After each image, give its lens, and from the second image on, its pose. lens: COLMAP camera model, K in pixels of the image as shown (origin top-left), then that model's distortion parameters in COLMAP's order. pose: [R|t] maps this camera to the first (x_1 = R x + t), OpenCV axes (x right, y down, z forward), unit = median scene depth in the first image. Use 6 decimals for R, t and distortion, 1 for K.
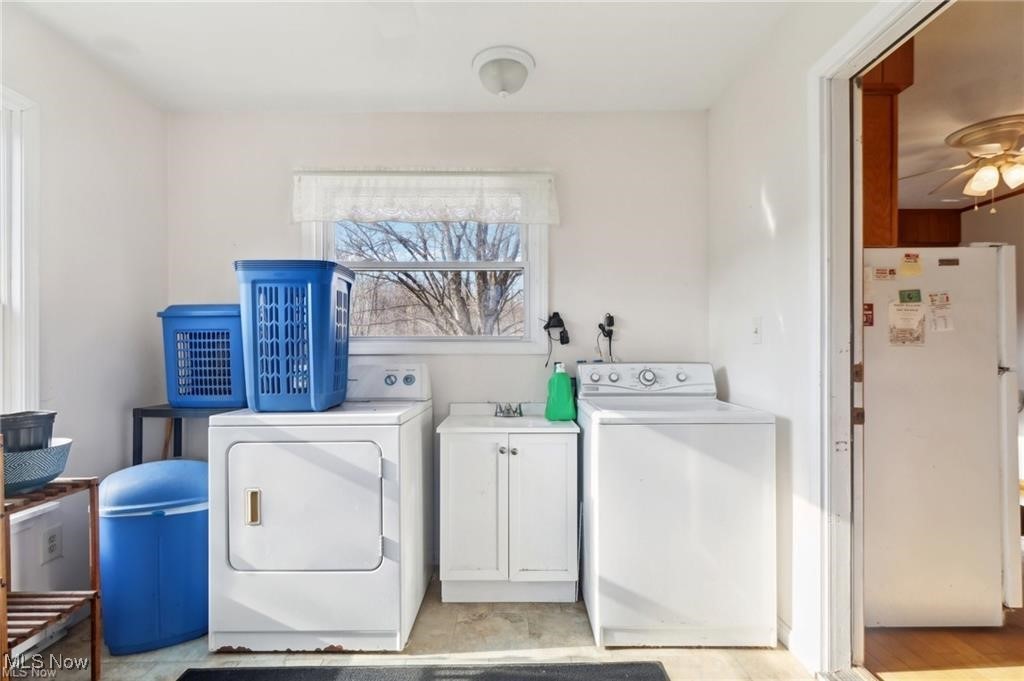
lens RADIAL K [[479.1, 0, 512.1], [0, 479.1, 343.5], [0, 0, 1]] dist [0.000902, 0.000344]
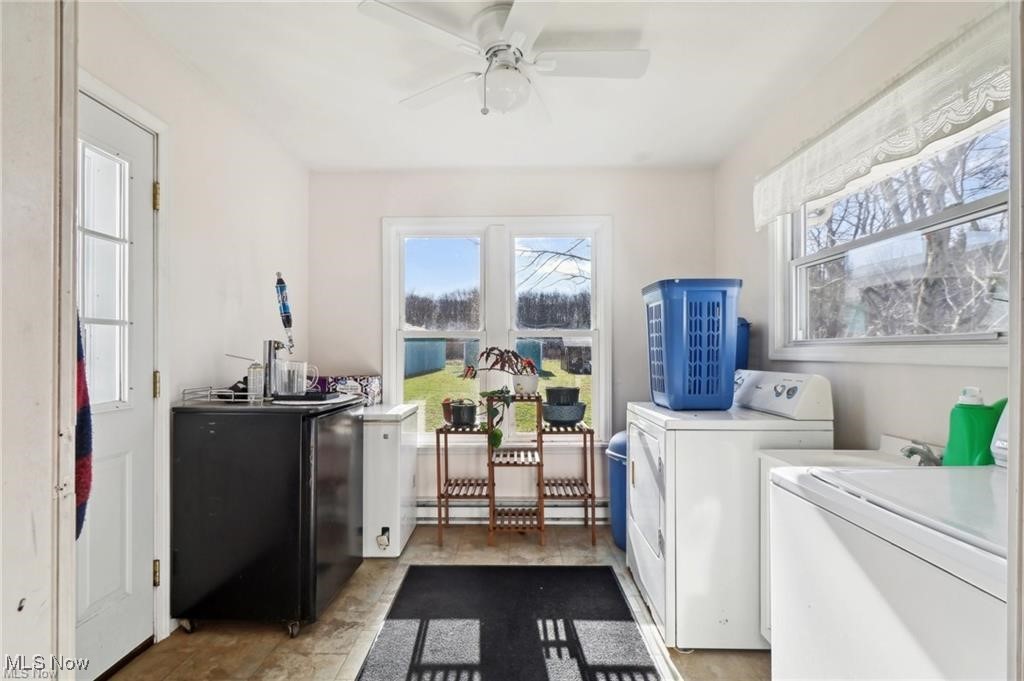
lens RADIAL K [[479.1, 0, 511.7], [0, 479.1, 348.3], [0, 0, 1]] dist [0.000902, 0.000344]
pose [[-0.018502, -0.005208, -0.999815, 0.682194], [0.016810, 0.999843, -0.005519, -0.006922], [0.999688, -0.016909, -0.018411, 0.573760]]
